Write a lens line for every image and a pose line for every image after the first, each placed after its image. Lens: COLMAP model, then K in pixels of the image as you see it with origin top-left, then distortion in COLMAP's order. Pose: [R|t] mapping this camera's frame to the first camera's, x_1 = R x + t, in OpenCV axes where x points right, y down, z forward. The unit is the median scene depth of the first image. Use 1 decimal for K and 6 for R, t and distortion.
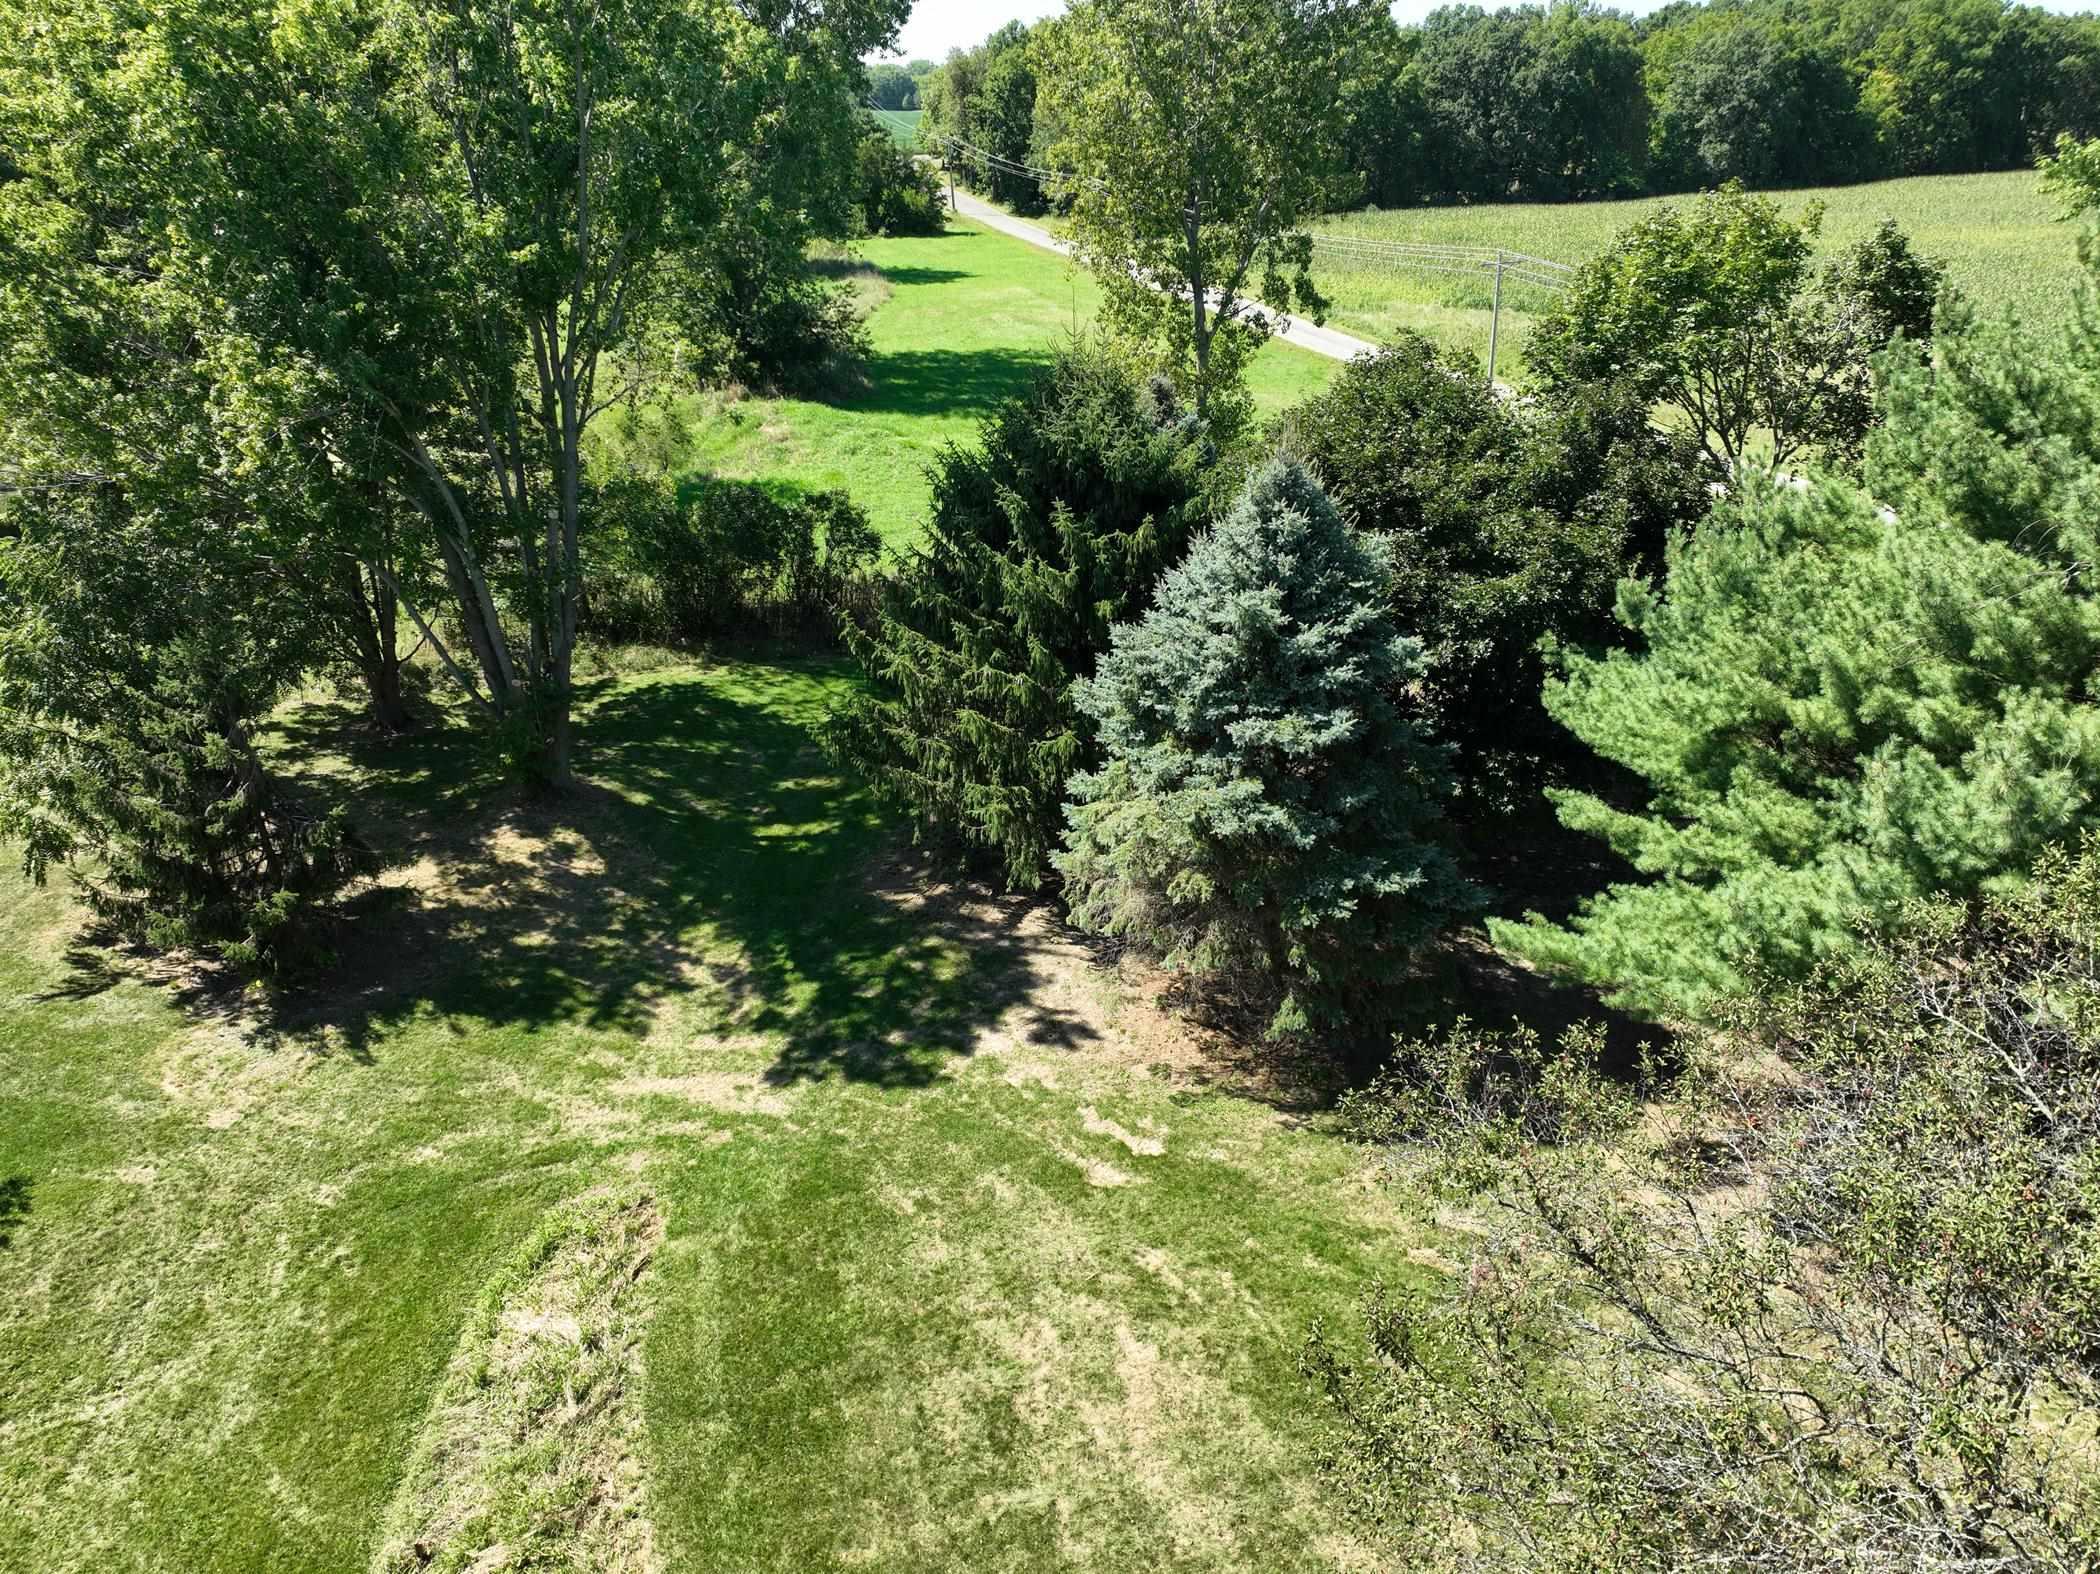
lens RADIAL K [[1465.3, 0, 1053.1], [0, 1465.3, 783.9], [0, 0, 1]] dist [-0.004308, 0.013888]
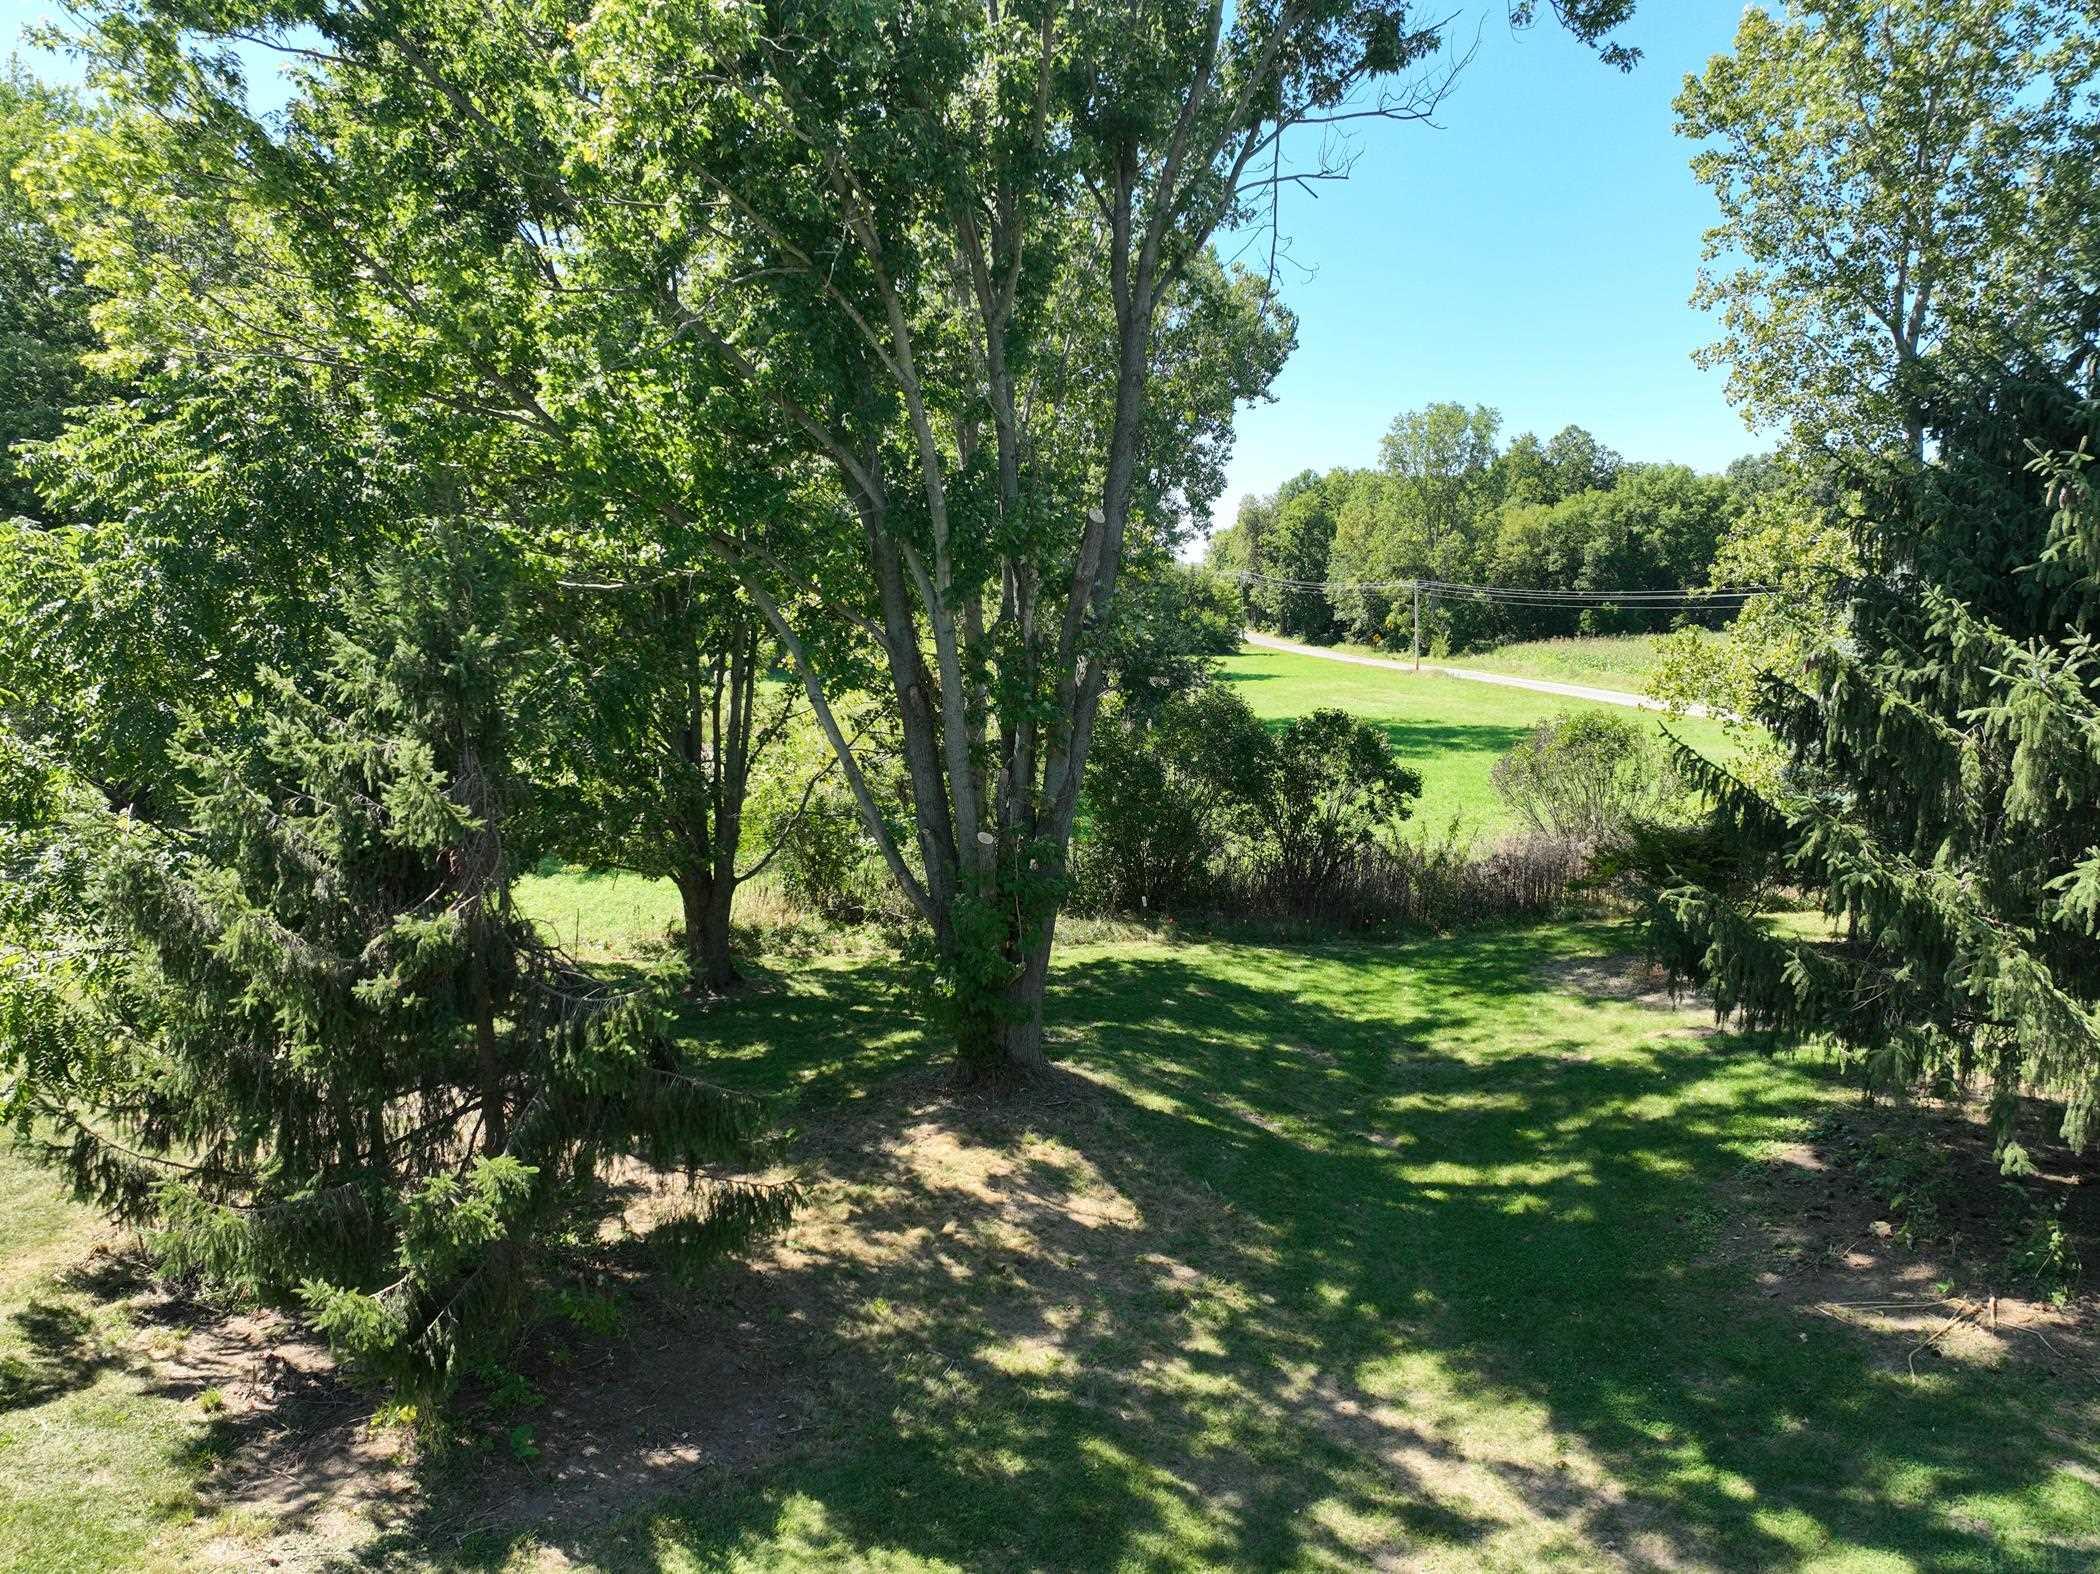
lens RADIAL K [[1465.3, 0, 1043.2], [0, 1465.3, 781.8], [0, 0, 1]] dist [-0.004308, 0.013888]
pose [[0.987149, 0.017888, -0.158799, -0.263570], [-0.066583, 0.949392, -0.306956, 0.071257], [0.145271, 0.313584, 0.938382, 0.507042]]
